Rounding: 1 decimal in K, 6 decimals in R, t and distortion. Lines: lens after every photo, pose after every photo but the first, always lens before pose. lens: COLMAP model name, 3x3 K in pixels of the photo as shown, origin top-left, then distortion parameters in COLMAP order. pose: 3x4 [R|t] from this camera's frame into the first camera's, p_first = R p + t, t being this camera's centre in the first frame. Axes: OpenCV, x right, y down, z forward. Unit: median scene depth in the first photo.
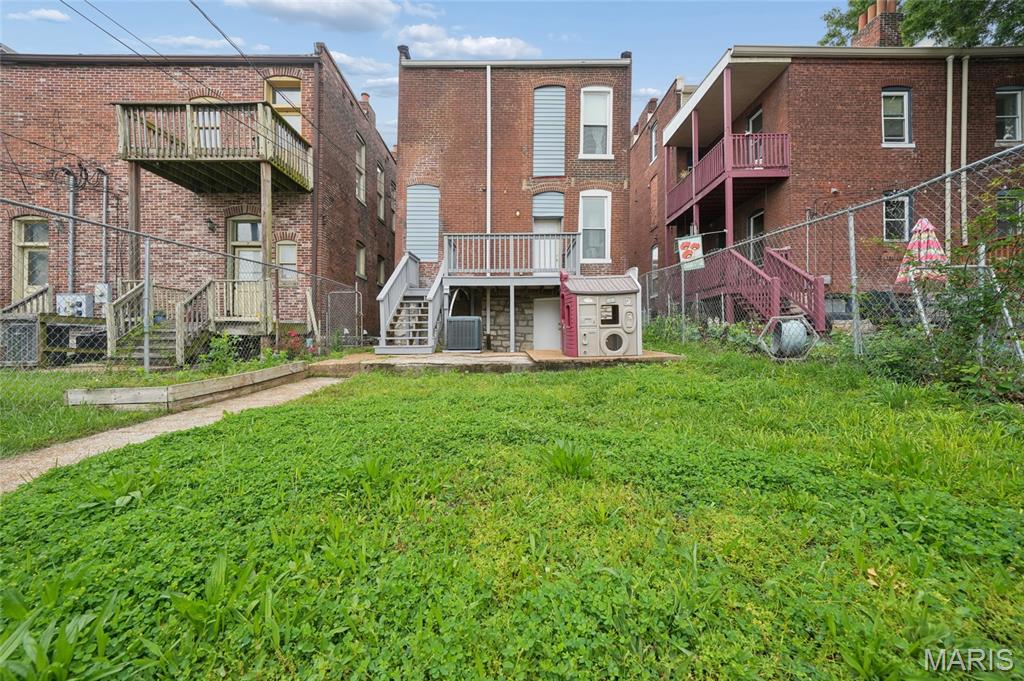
lens RADIAL K [[393.4, 0, 510.3], [0, 393.4, 341.3], [0, 0, 1]] dist [-0.000747, -0.000086]
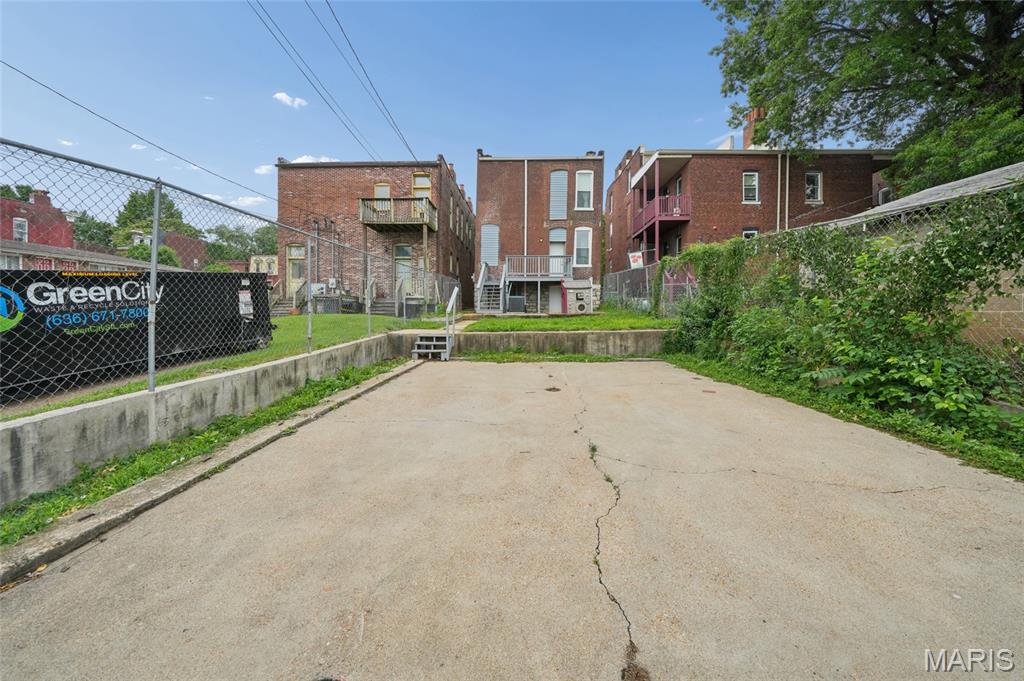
lens RADIAL K [[357.5, 0, 512.7], [0, 357.5, 313.0], [0, 0, 1]] dist [-0.008748, 0.000009]
pose [[0.999216, 0.007884, -0.038796, -0.047324], [-0.008029, 0.999961, -0.003572, 0.025644], [0.038767, 0.003881, 0.999241, -0.685425]]
